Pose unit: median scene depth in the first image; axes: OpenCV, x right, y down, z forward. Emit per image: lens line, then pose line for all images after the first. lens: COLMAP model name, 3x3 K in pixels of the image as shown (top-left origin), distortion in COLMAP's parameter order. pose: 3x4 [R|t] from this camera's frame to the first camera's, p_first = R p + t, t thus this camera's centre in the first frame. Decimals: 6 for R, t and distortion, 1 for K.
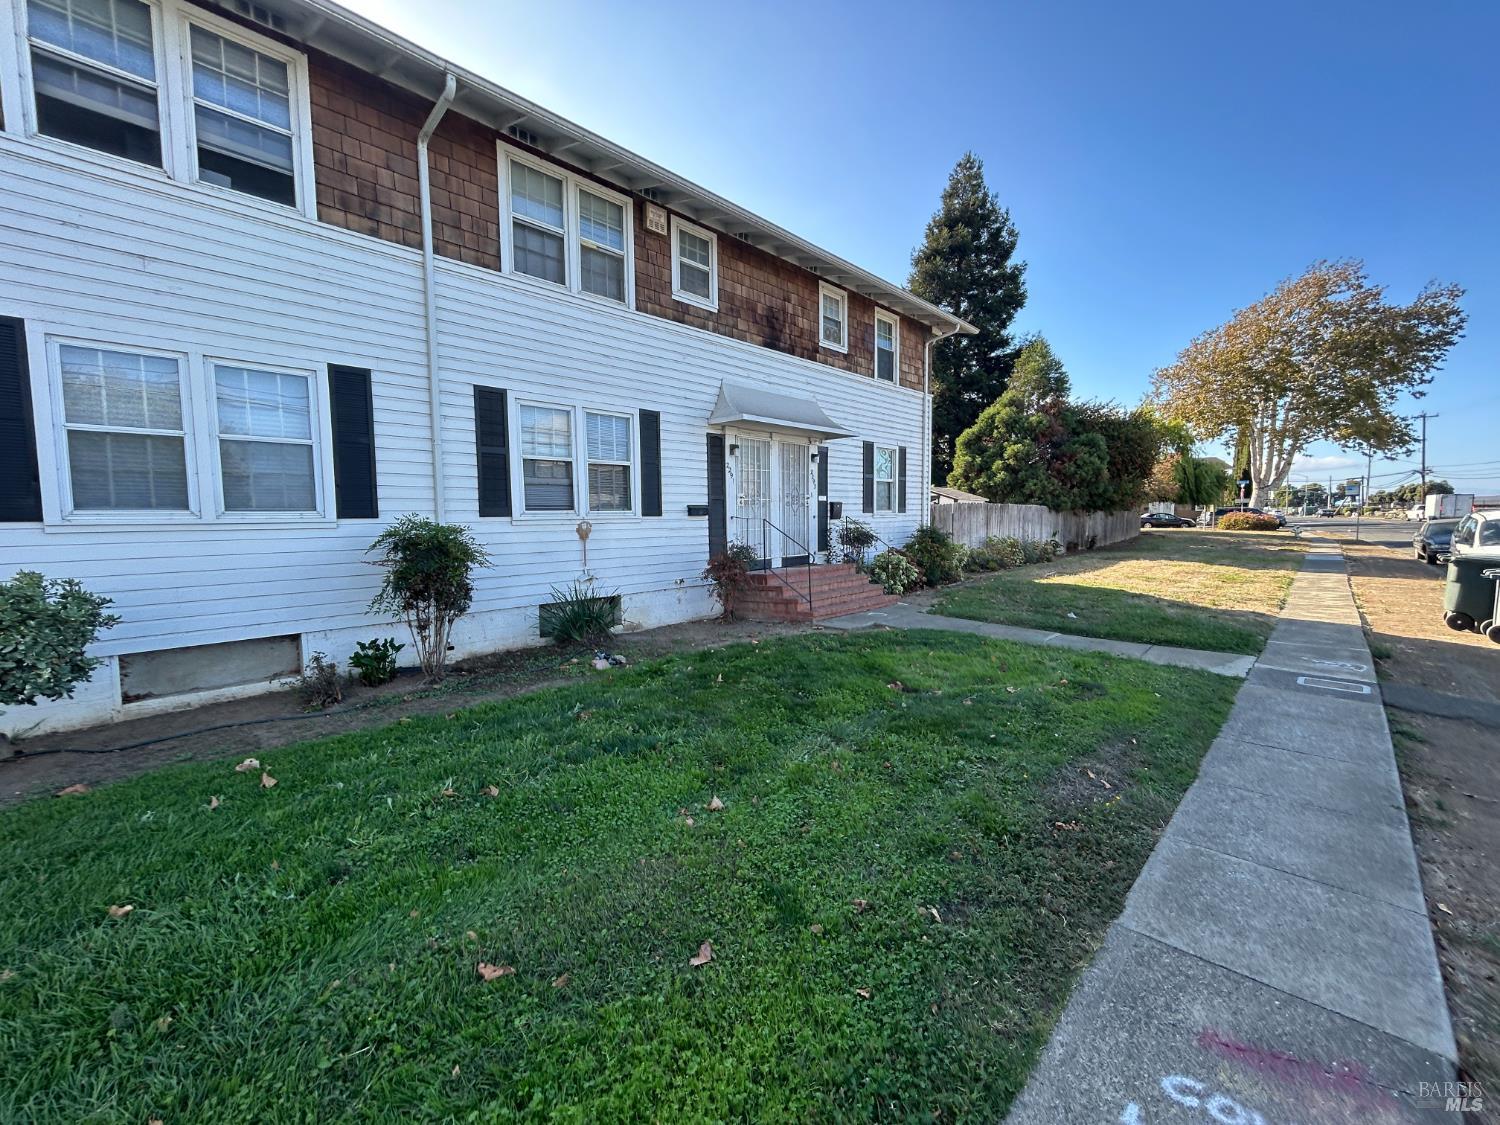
lens RADIAL K [[608.4, 0, 745.3], [0, 608.4, 567.4], [0, 0, 1]] dist [-0.003299, 0.001634]
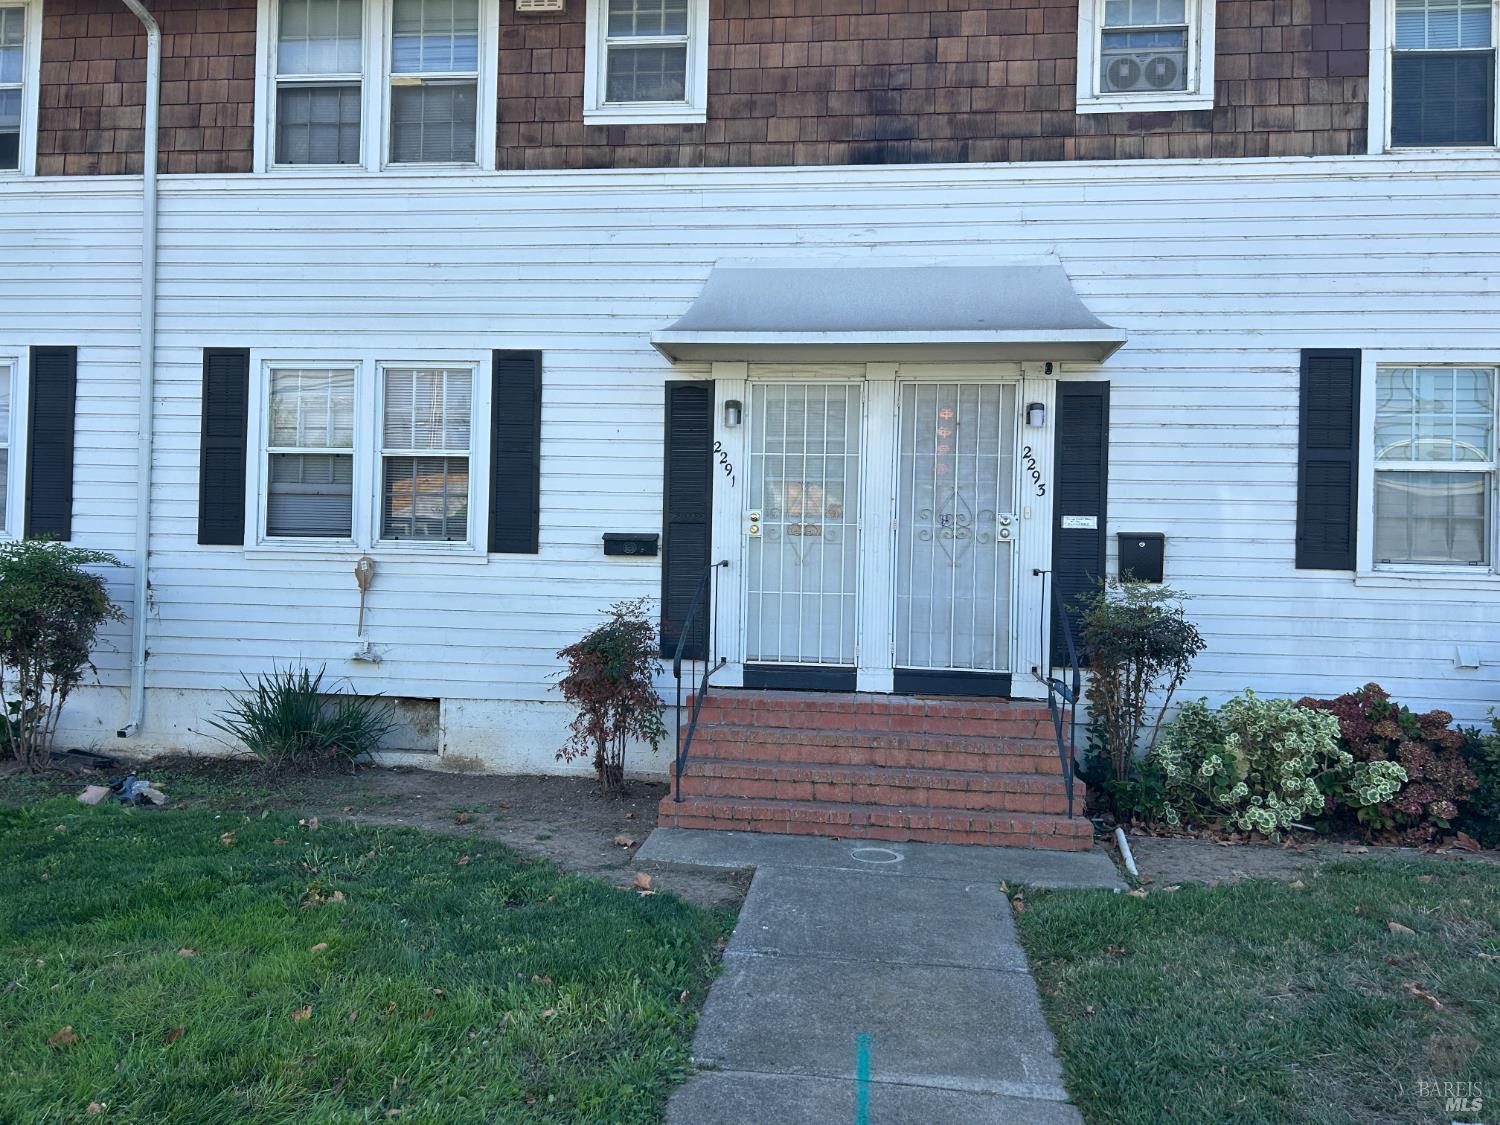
lens RADIAL K [[1127.7, 0, 742.8], [0, 1127.7, 555.3], [0, 0, 1]] dist [0.047457, -0.041347]
pose [[0.606207, 0.021193, -0.795024, 0.722025], [-0.097903, 0.994030, -0.048153, -0.055711], [0.789258, 0.107026, 0.604663, 0.578242]]
